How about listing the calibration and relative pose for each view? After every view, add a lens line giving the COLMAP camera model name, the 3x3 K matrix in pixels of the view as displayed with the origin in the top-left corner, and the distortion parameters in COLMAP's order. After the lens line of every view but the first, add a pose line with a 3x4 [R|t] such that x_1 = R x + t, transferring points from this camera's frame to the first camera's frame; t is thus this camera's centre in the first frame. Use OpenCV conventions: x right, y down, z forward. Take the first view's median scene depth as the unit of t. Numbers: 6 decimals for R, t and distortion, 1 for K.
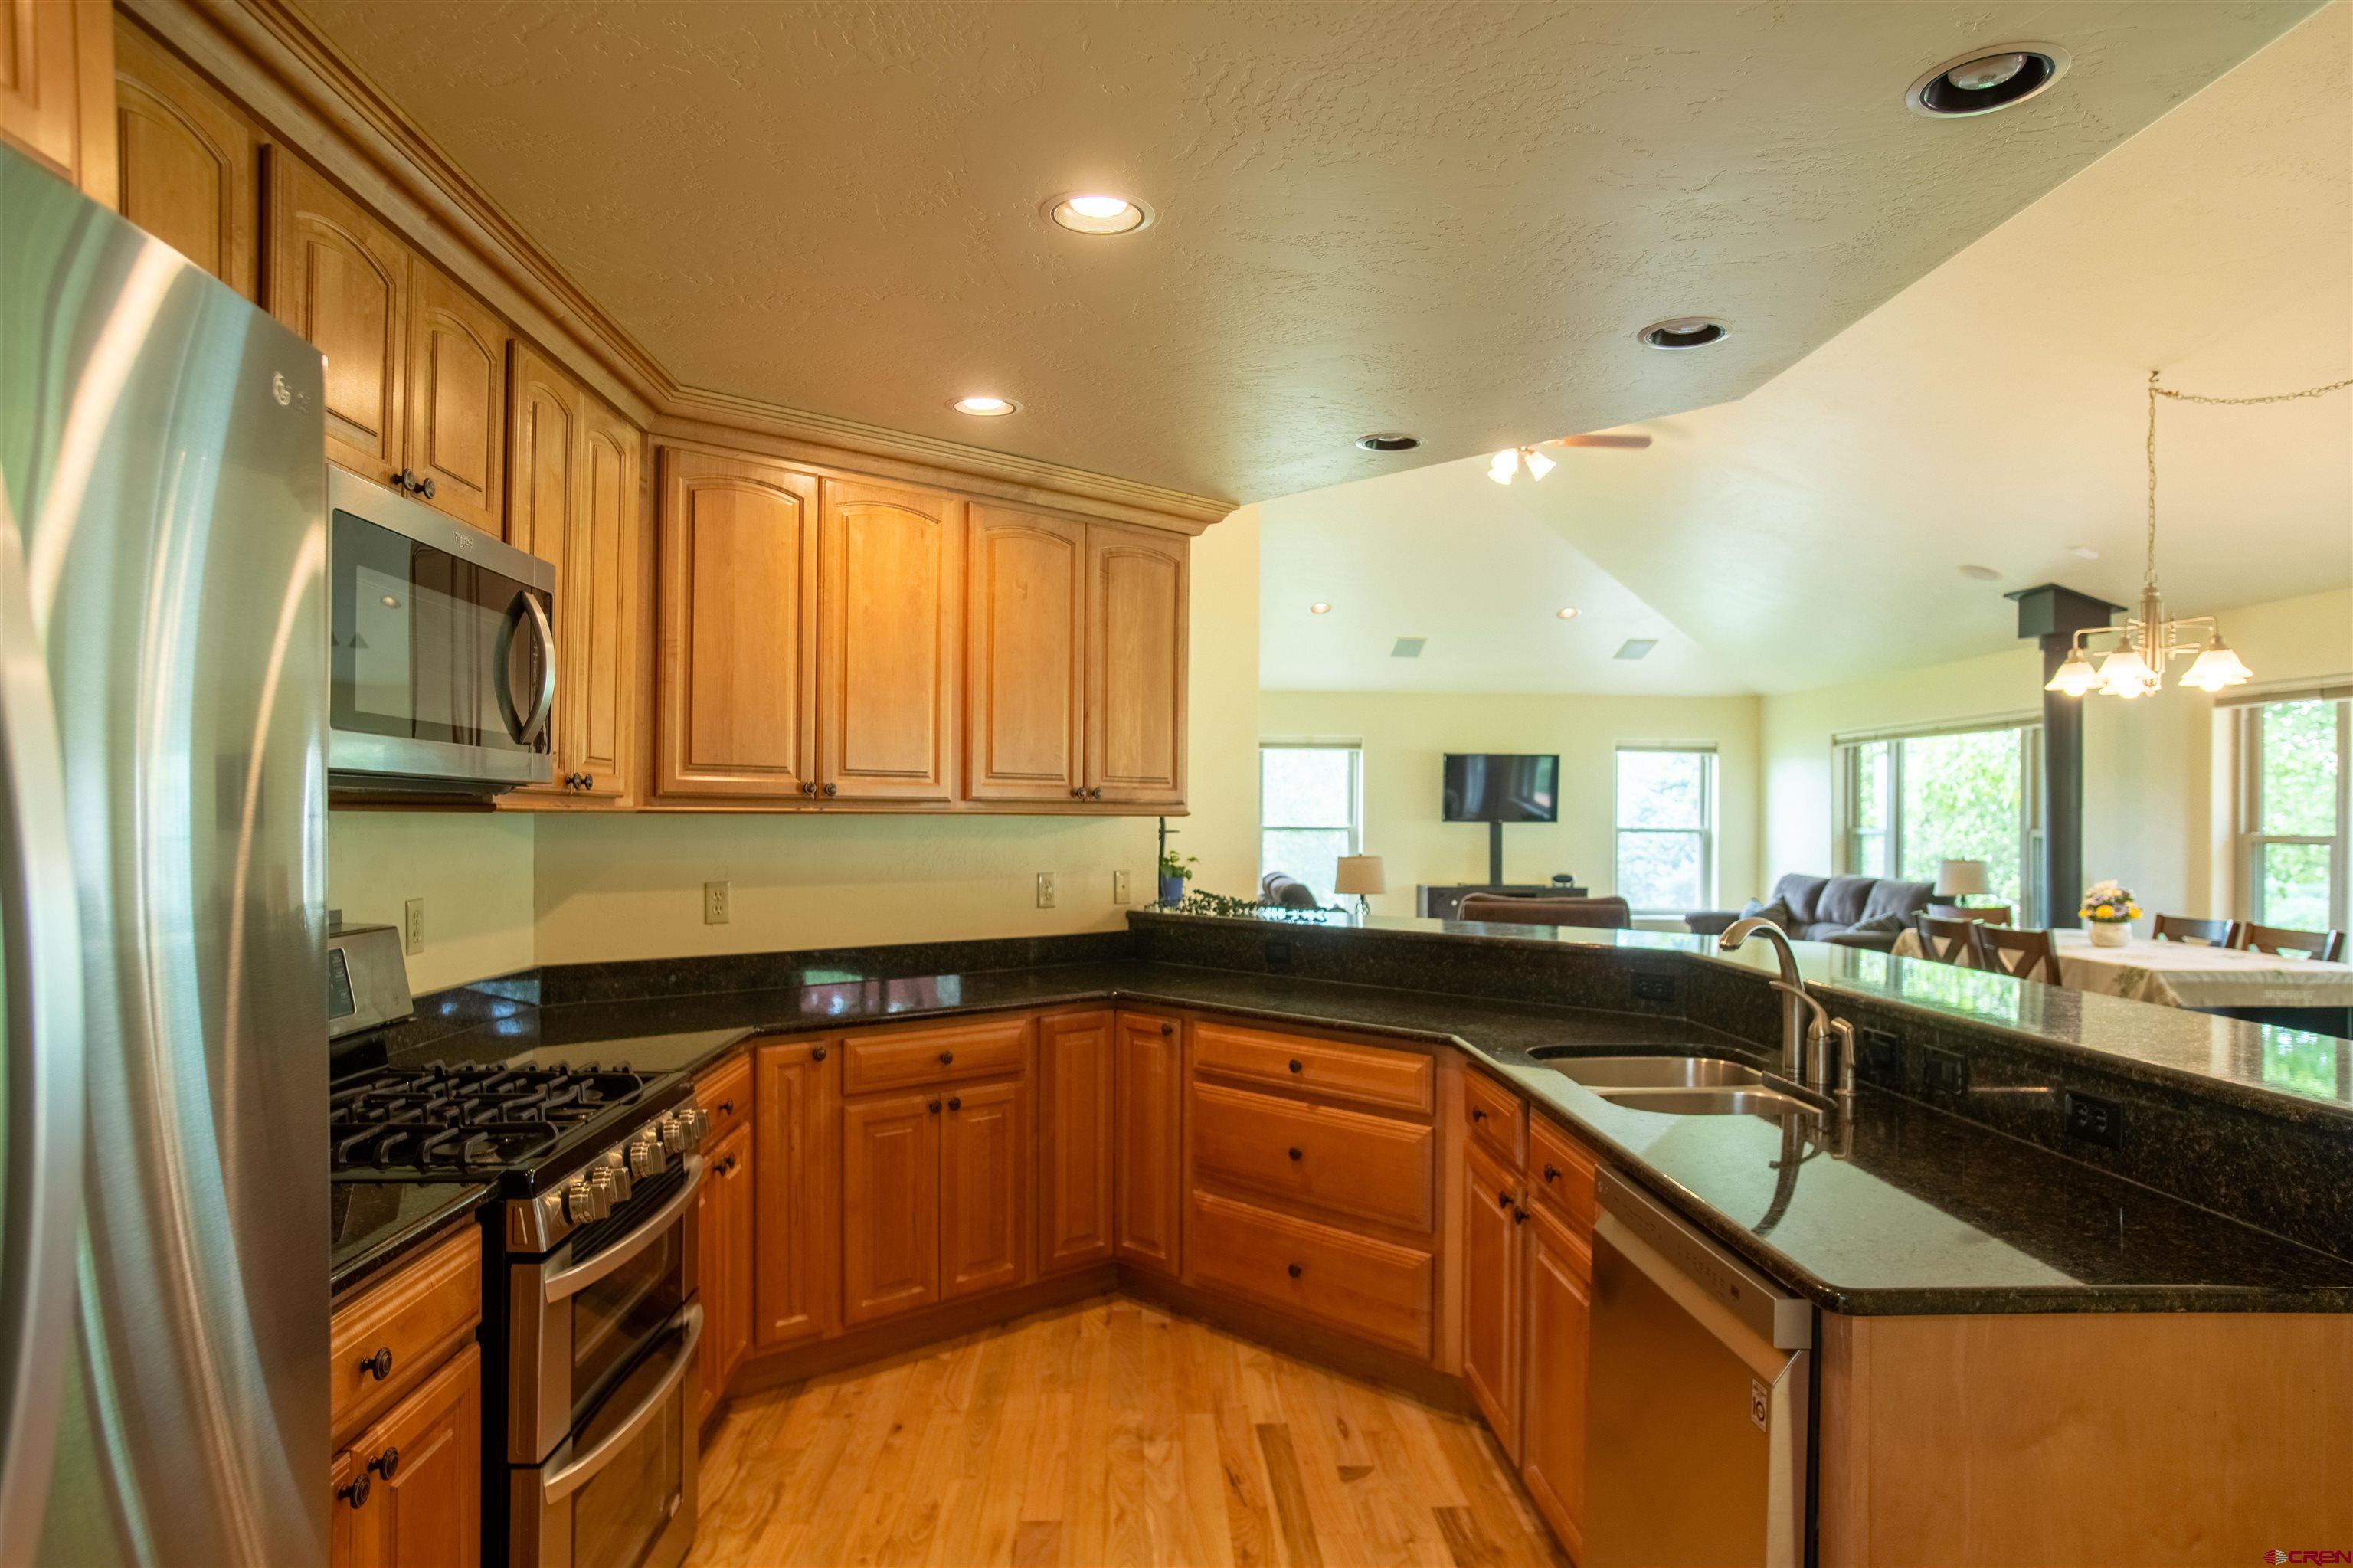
lens RADIAL K [[1367.4, 0, 1169.8], [0, 1367.4, 820.9], [0, 0, 1]] dist [-0.049567, 0.060026]
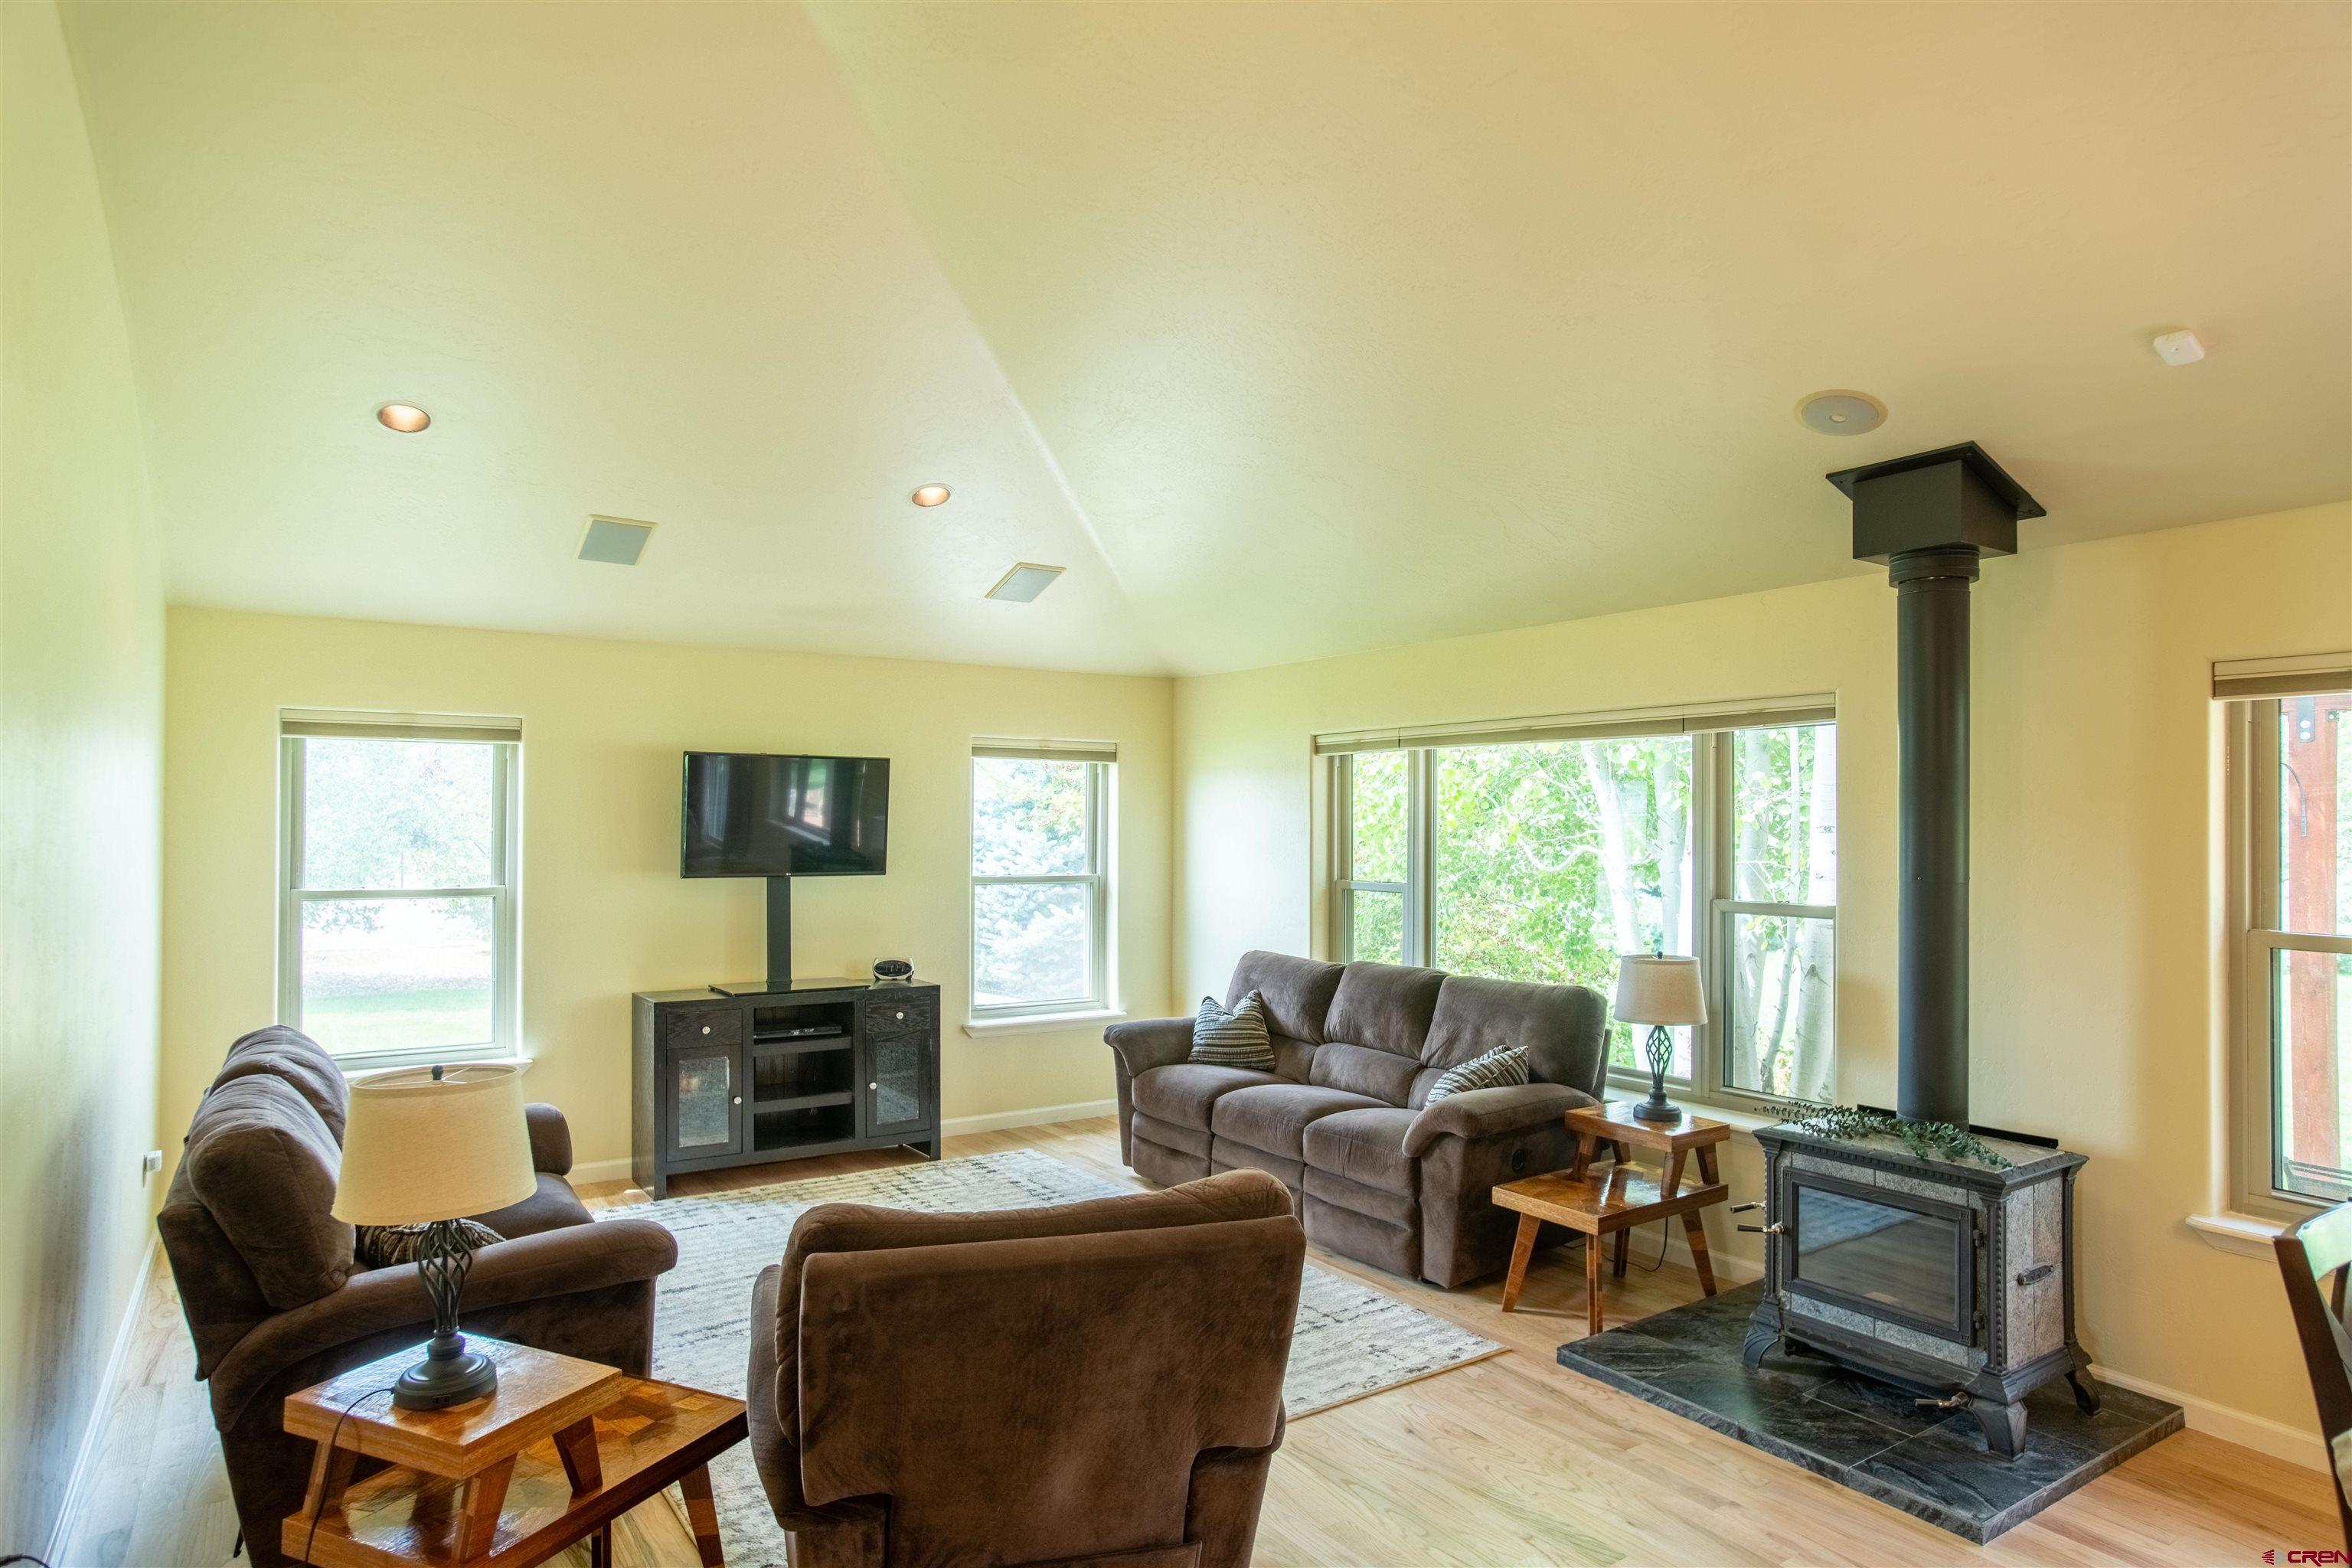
lens RADIAL K [[1366.8, 0, 1163.6], [0, 1366.8, 808.6], [0, 0, 1]] dist [-0.049567, 0.060026]
pose [[0.850077, 0.001886, 0.526655, 0.201936], [0.004270, 0.999936, -0.010472, -0.052974], [-0.526641, 0.011151, 0.850015, 1.135231]]
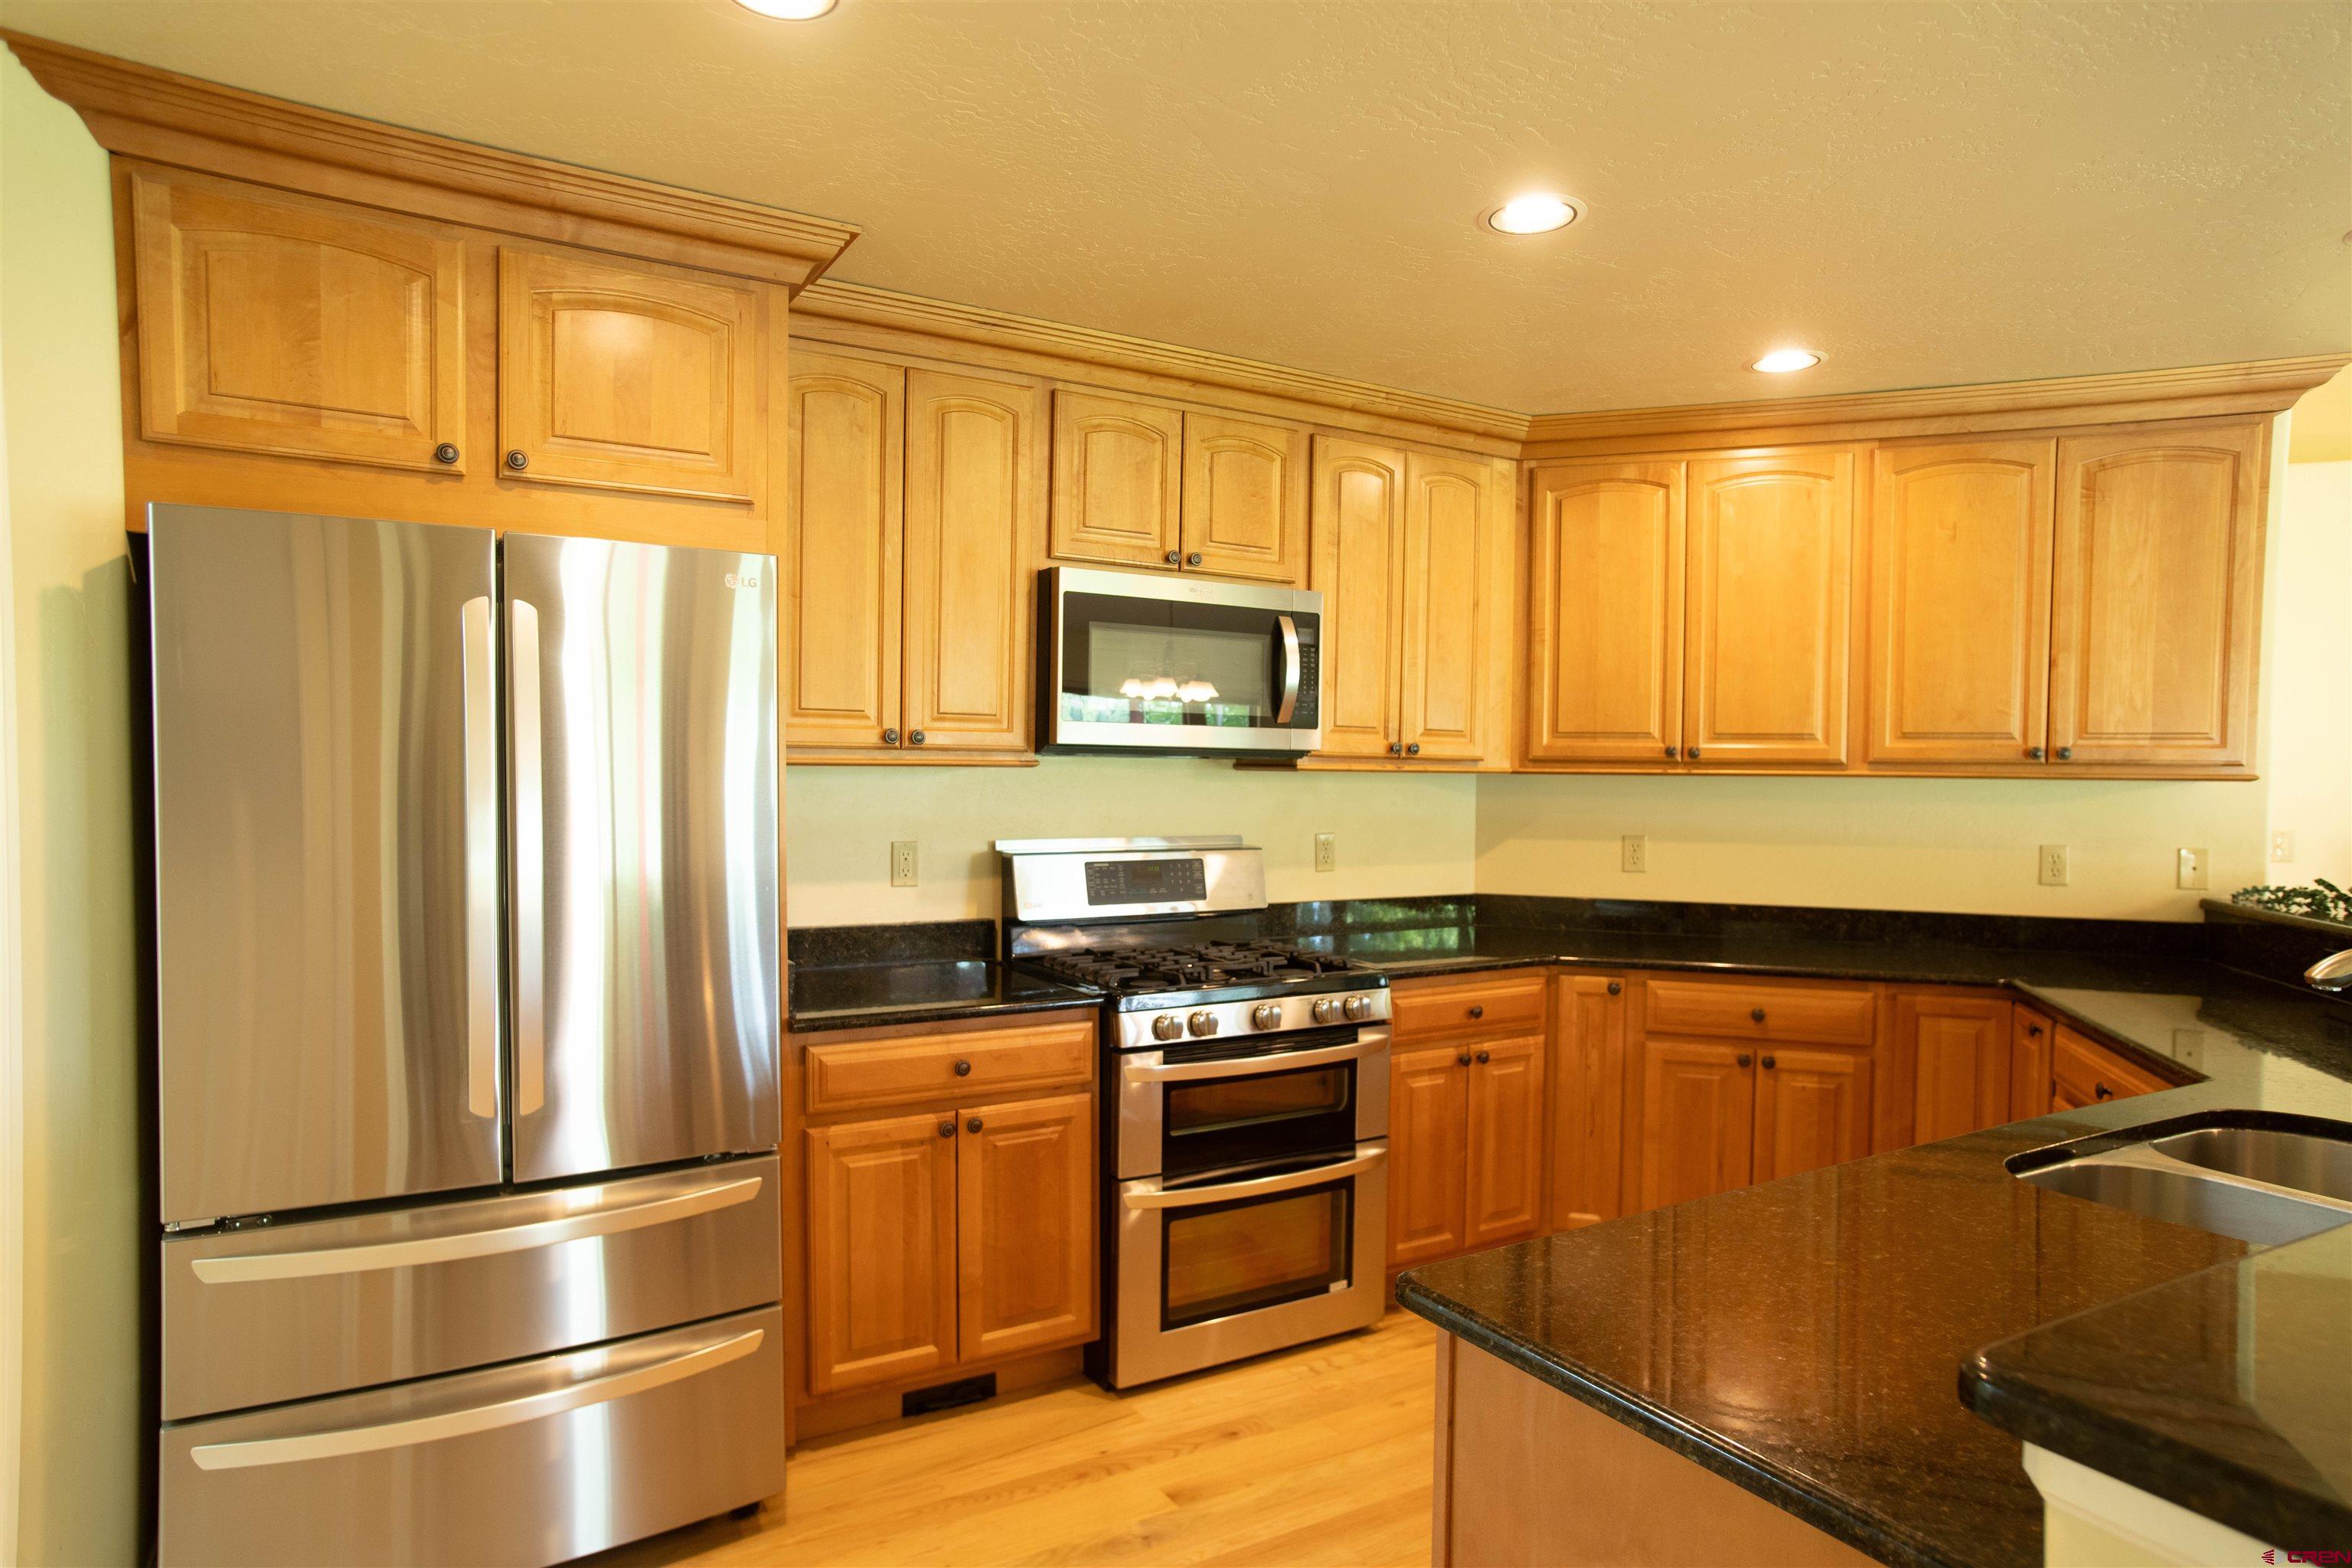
lens RADIAL K [[1366.8, 0, 1178.3], [0, 1366.8, 802.2], [0, 0, 1]] dist [-0.049567, 0.060026]
pose [[0.495419, 0.022540, -0.868362, 0.376745], [-0.008797, 0.999742, 0.020931, -0.002322], [0.868610, -0.002730, 0.495490, 0.092695]]
